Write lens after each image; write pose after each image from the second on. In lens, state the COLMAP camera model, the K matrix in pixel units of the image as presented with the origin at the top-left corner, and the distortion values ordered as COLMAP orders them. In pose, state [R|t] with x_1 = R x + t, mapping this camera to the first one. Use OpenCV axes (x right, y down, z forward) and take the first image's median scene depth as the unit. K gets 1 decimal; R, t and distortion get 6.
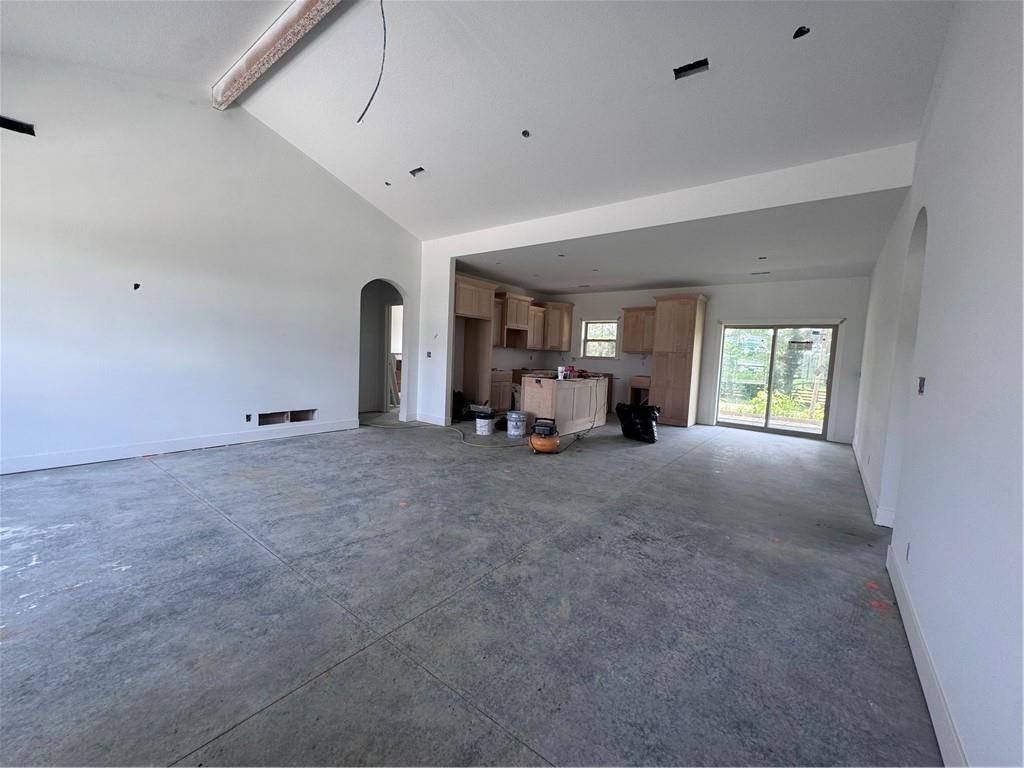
lens RADIAL K [[408.3, 0, 512.0], [0, 408.3, 384.0], [0, 0, 1]] dist [-0.003515, 0.000578]
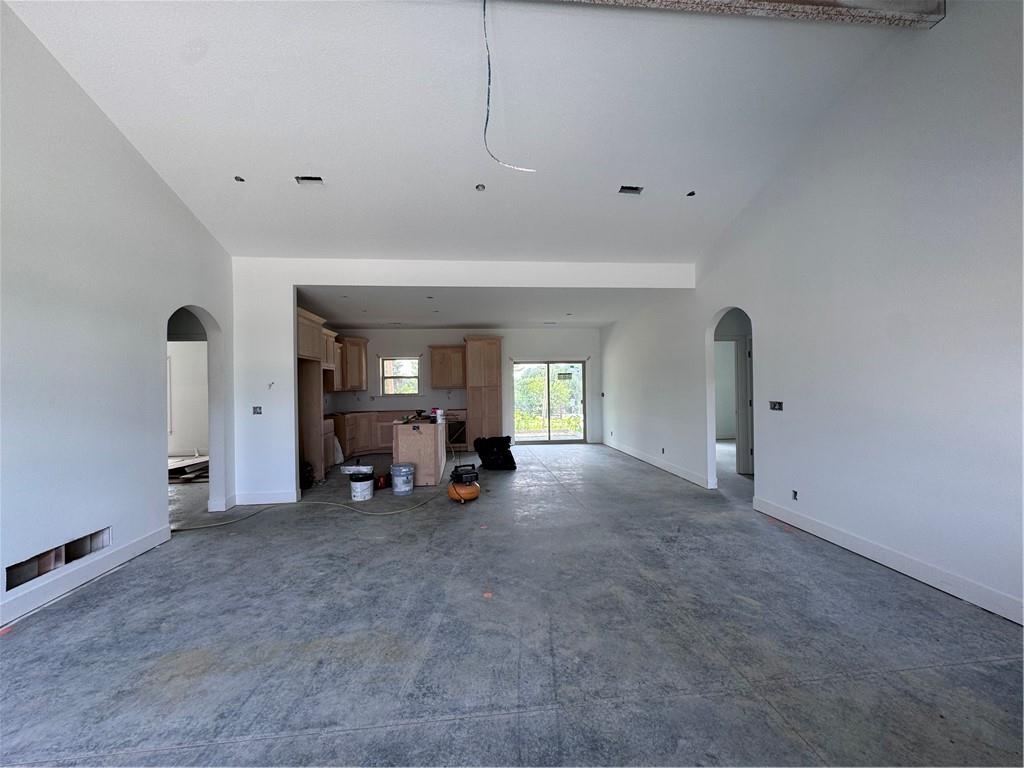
lens RADIAL K [[408.3, 0, 512.0], [0, 408.3, 384.0], [0, 0, 1]] dist [-0.003515, 0.000578]
pose [[0.718959, -0.055580, 0.692826, -0.676374], [0.099783, 0.994726, -0.023747, -0.100261], [-0.687852, 0.086206, 0.720713, 0.268503]]
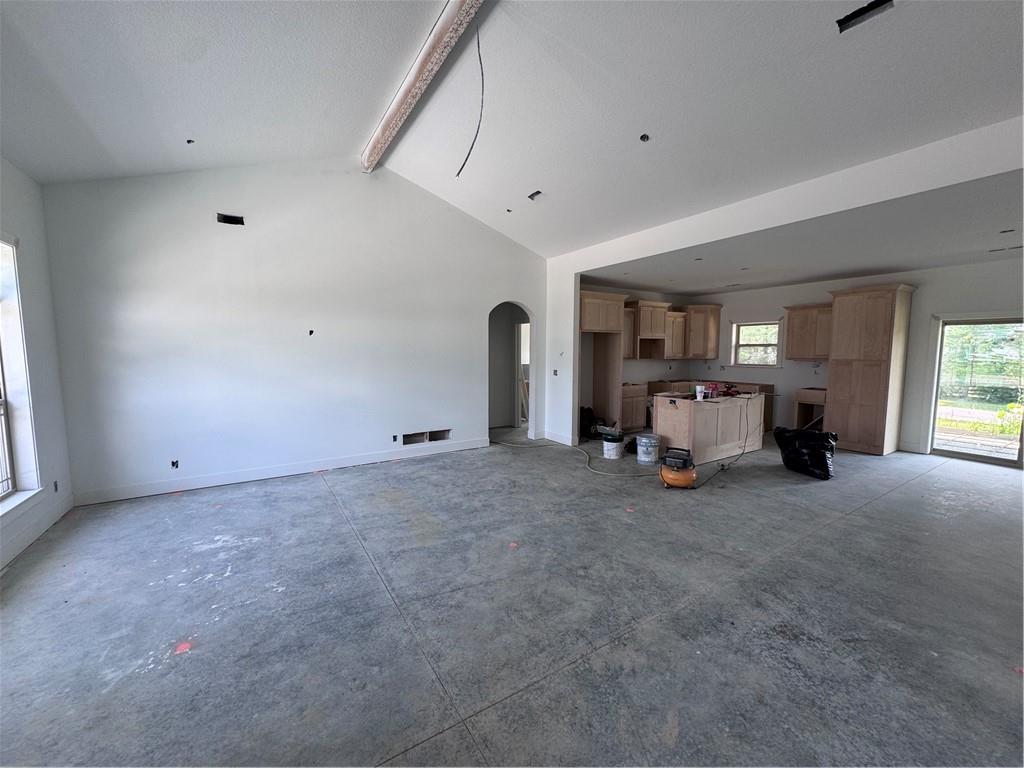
lens RADIAL K [[408.3, 0, 512.0], [0, 408.3, 384.0], [0, 0, 1]] dist [-0.003515, 0.000578]
pose [[0.940225, -0.014024, -0.340266, 0.061184], [0.014636, 0.999893, -0.000768, -0.081108], [0.340240, -0.004258, 0.940329, 0.059276]]
